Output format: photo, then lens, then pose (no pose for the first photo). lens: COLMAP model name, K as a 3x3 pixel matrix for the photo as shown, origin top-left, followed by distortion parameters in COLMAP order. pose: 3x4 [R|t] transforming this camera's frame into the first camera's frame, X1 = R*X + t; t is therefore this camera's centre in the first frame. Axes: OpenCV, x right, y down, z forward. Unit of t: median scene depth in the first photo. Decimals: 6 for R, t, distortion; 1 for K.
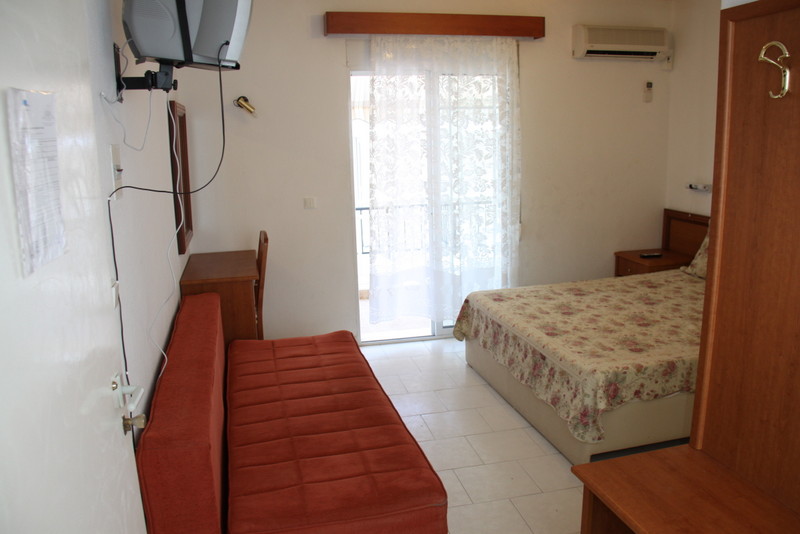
lens RADIAL K [[668.4, 0, 400.0], [0, 668.4, 267.0], [0, 0, 1]] dist [-0.127277, 0.008127]
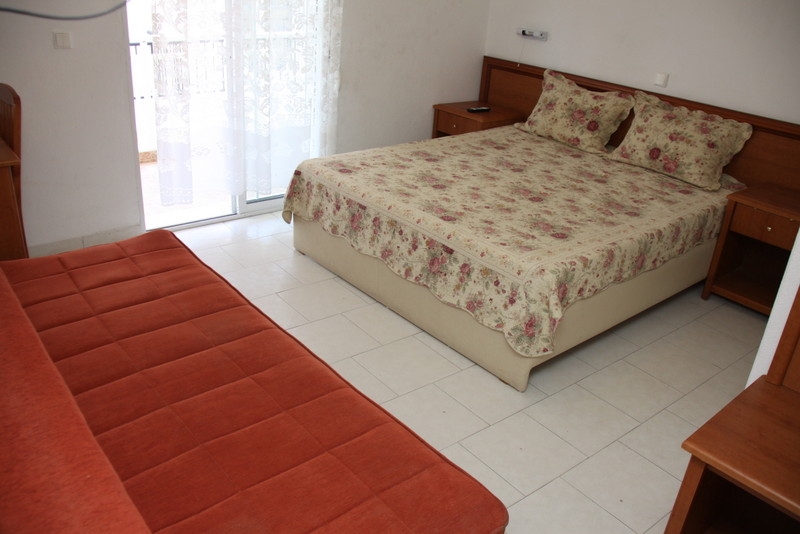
lens RADIAL K [[668.4, 0, 400.0], [0, 668.4, 267.0], [0, 0, 1]] dist [-0.127277, 0.008127]
pose [[0.898401, -0.104208, 0.426633, -0.165845], [0.000999, 0.971923, 0.235296, -0.030178], [-0.439174, -0.210964, 0.873281, 0.297356]]
